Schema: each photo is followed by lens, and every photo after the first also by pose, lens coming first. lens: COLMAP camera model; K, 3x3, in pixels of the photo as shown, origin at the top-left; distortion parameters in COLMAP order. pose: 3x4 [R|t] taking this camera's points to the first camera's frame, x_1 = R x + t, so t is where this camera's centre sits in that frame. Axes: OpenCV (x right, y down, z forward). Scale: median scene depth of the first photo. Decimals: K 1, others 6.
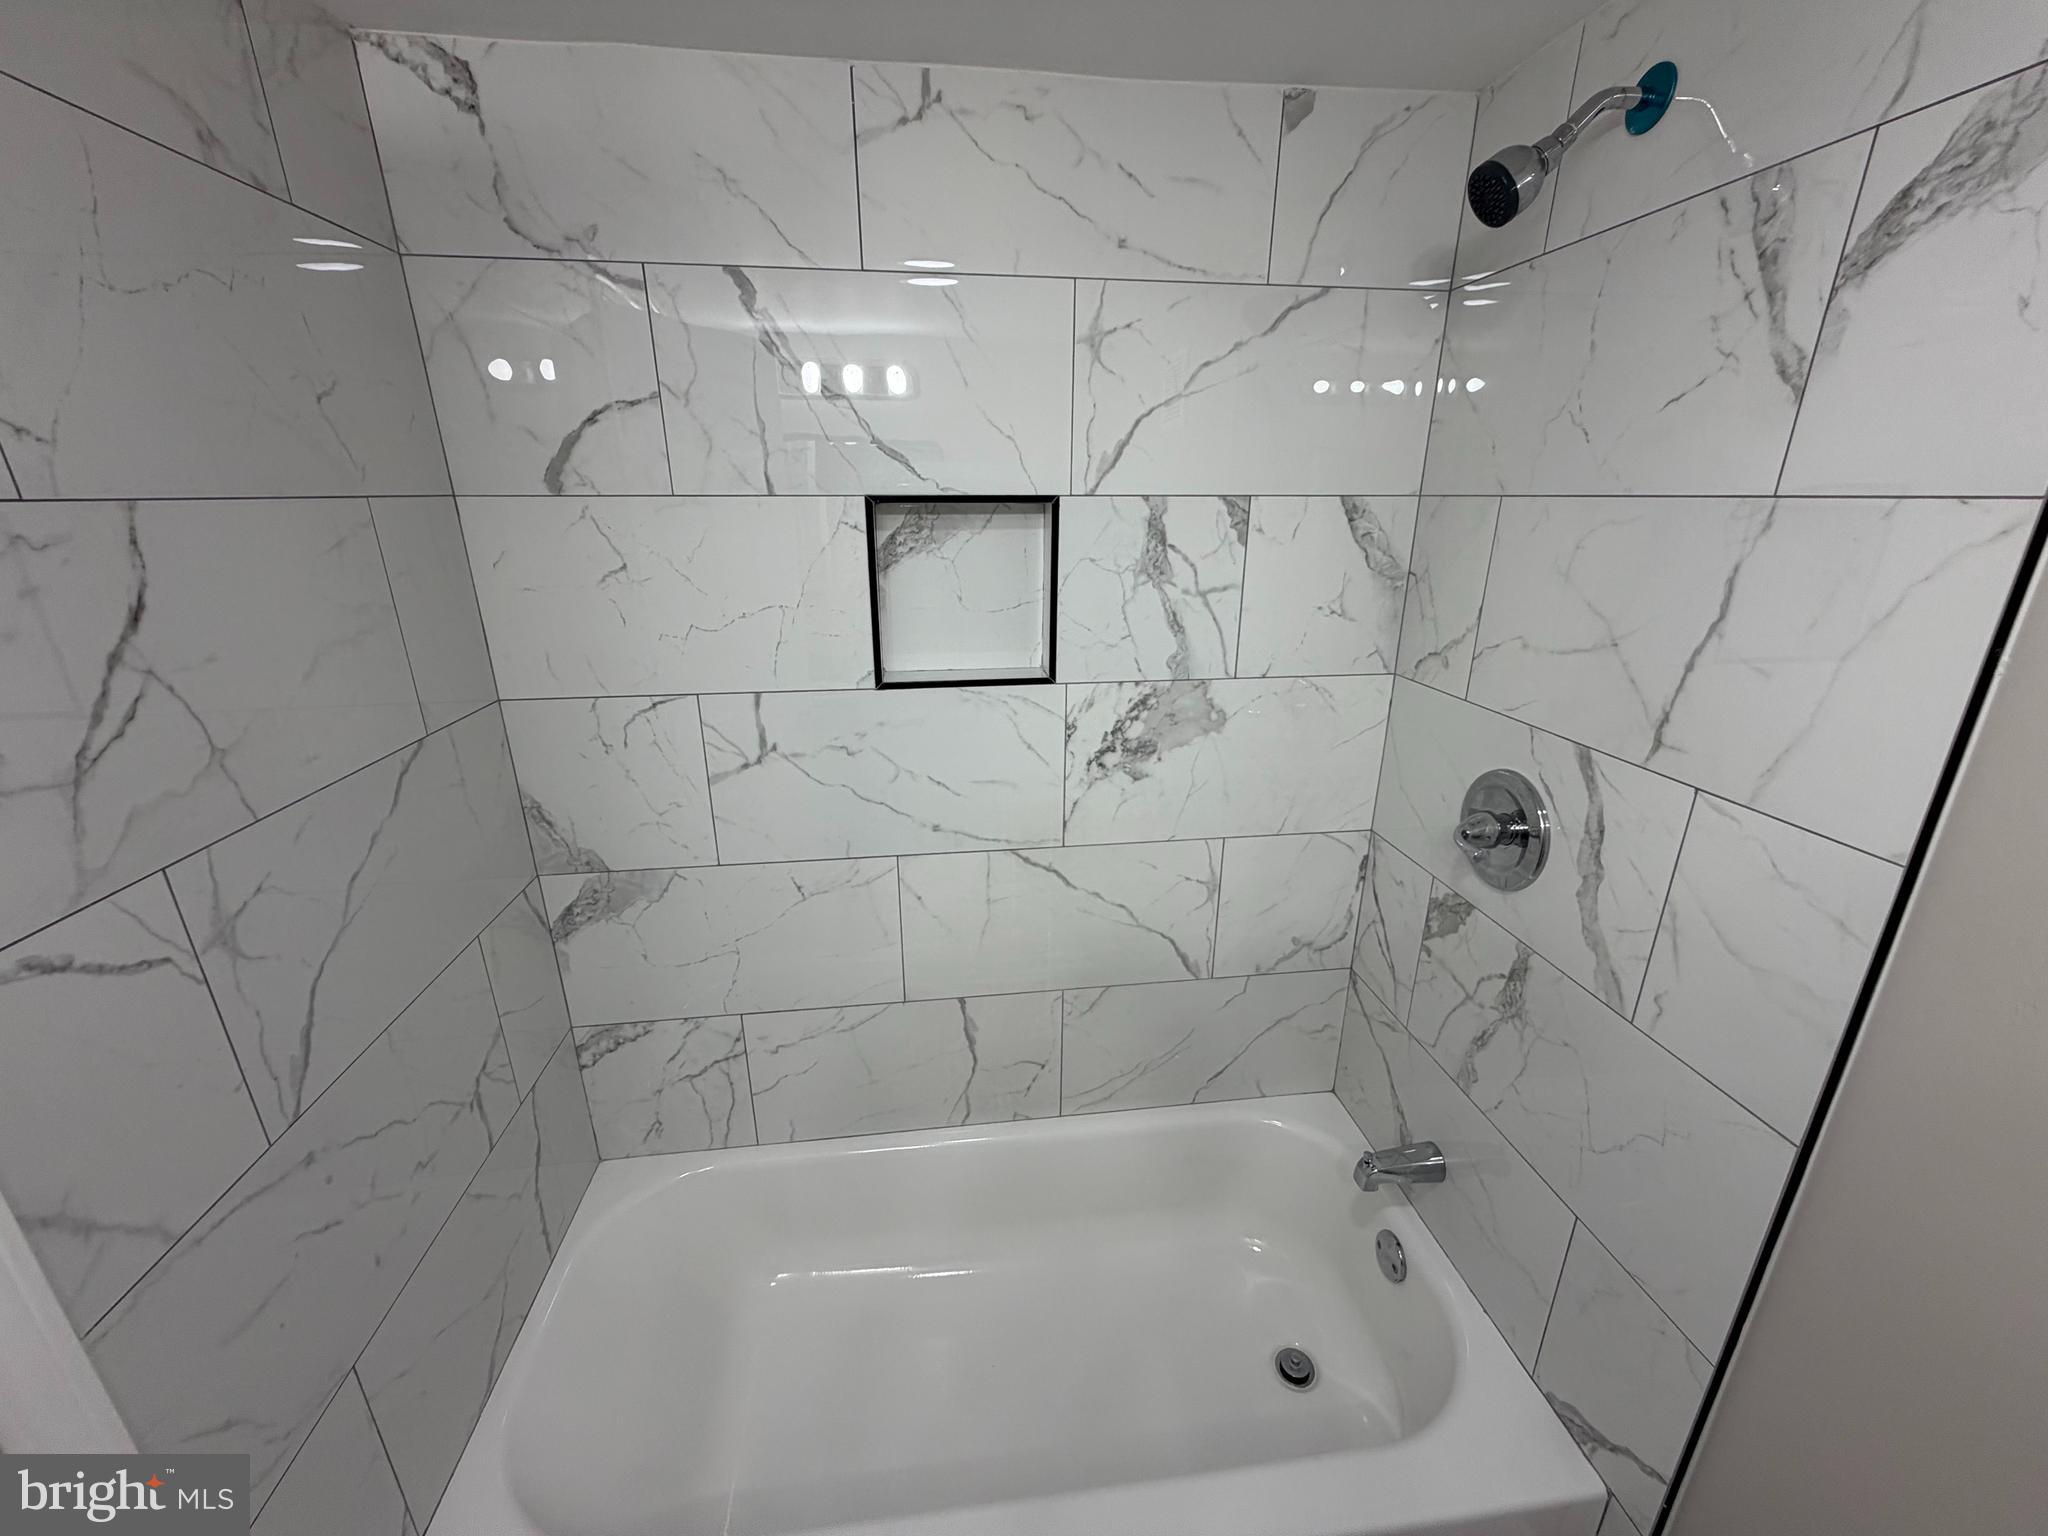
lens RADIAL K [[817.4, 0, 1026.8], [0, 817.4, 770.8], [0, 0, 1]] dist [0.002137, 0.001354]
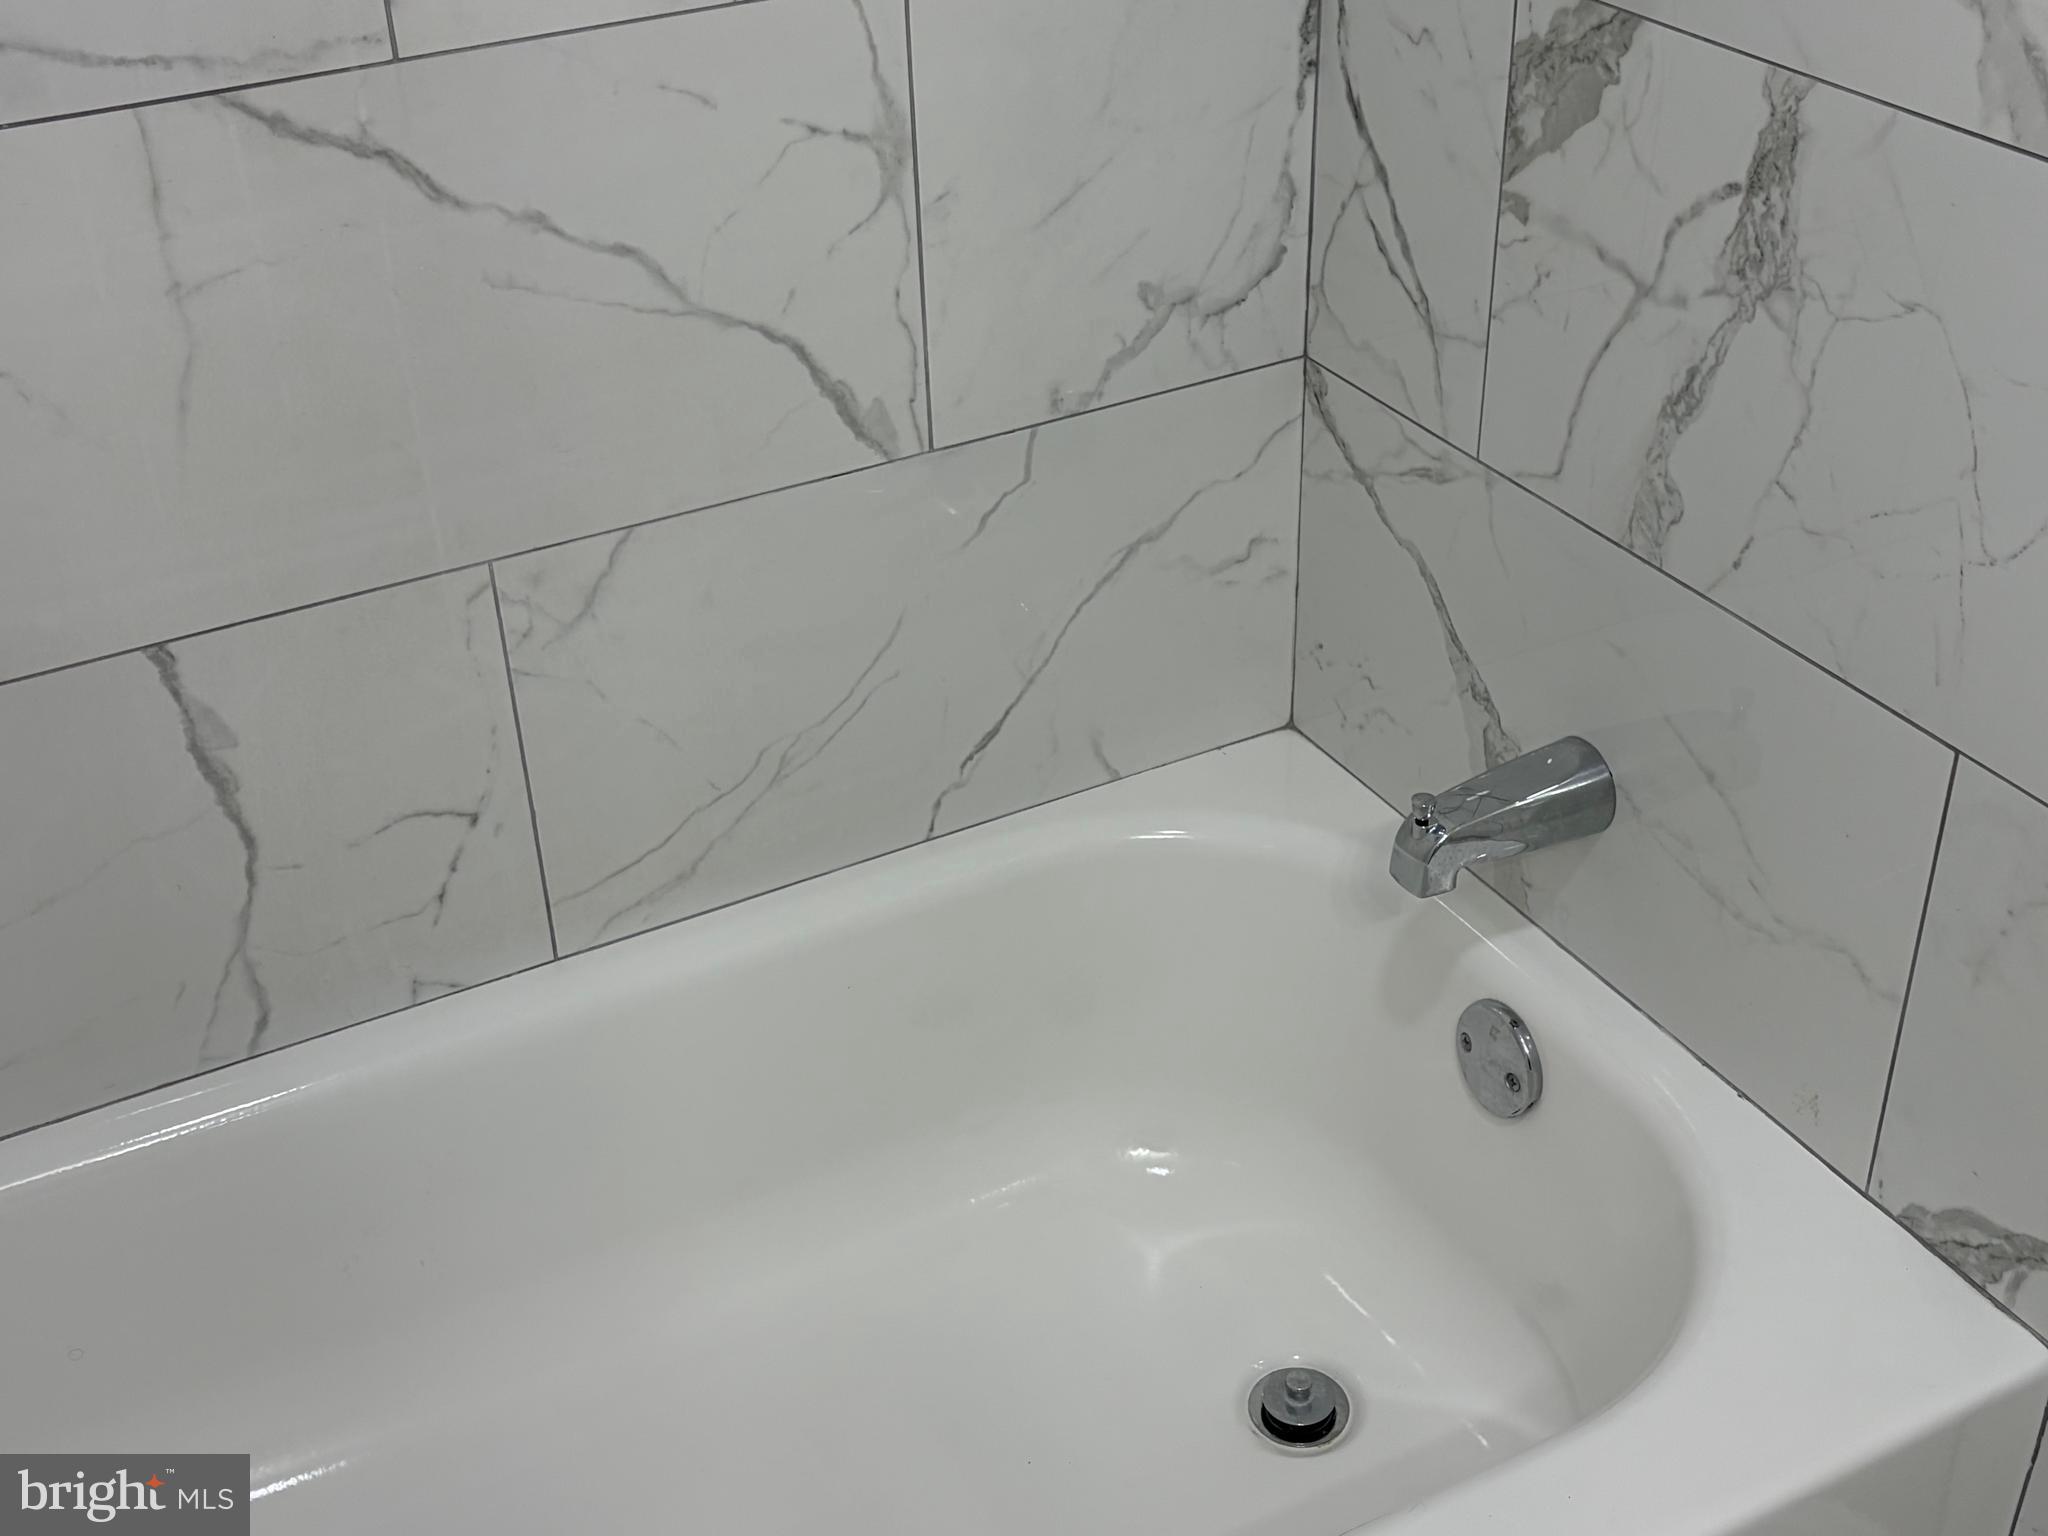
lens RADIAL K [[2406.3, 0, 1025.4], [0, 2406.3, 766.4], [0, 0, 1]] dist [0.020581, 0.000000]
pose [[0.935816, -0.212660, 0.281114, -0.042266], [0.141983, 0.957365, 0.251582, 0.150489], [-0.322630, -0.195521, 0.926111, 0.067220]]
